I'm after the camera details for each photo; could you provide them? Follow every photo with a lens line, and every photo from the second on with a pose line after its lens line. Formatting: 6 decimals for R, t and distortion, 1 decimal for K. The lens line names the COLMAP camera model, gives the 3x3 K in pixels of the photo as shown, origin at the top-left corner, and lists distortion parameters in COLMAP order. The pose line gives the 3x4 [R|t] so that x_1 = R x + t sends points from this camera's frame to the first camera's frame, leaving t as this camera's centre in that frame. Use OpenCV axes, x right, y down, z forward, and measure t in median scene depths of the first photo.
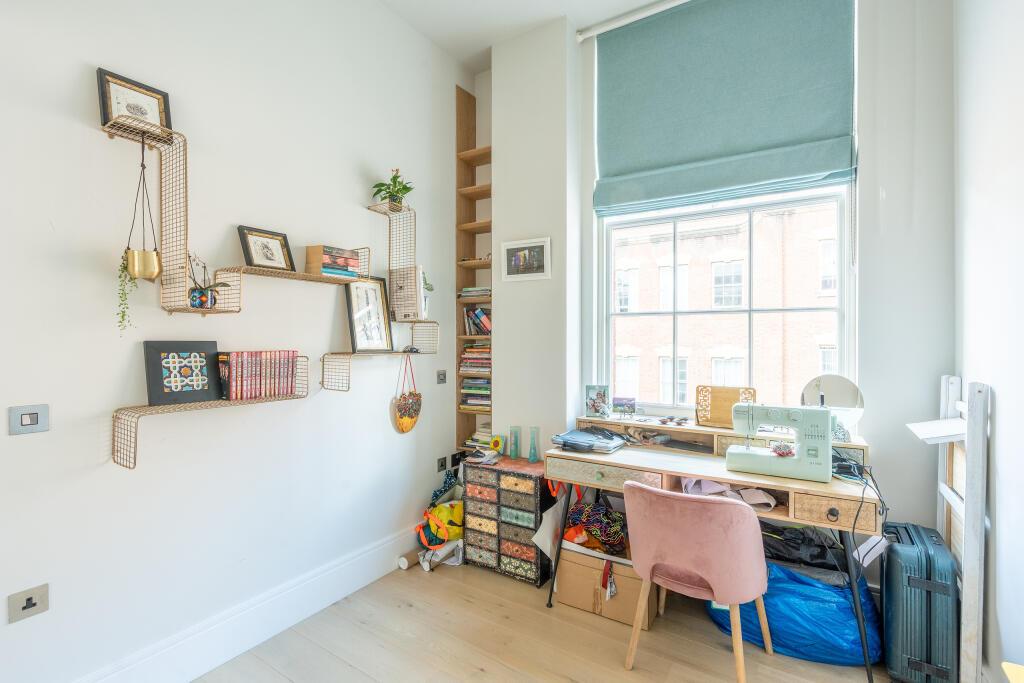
lens RADIAL K [[466.0, 0, 506.3], [0, 466.0, 334.8], [0, 0, 1]] dist [-0.001373, 0.002499]
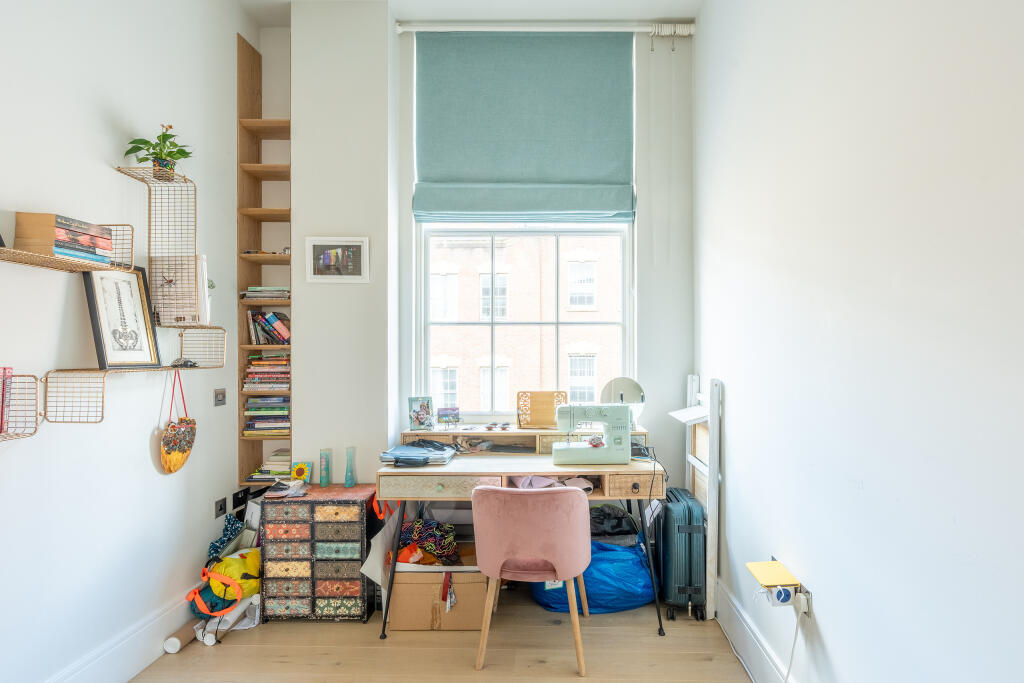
lens RADIAL K [[517.4, 0, 512.6], [0, 517.4, 342.9], [0, 0, 1]] dist [0.003561, 0.000269]
pose [[0.852628, 0.004008, 0.522502, -0.212905], [-0.002057, 0.999989, -0.004313, 0.001222], [-0.522514, 0.002602, 0.852627, -0.011952]]
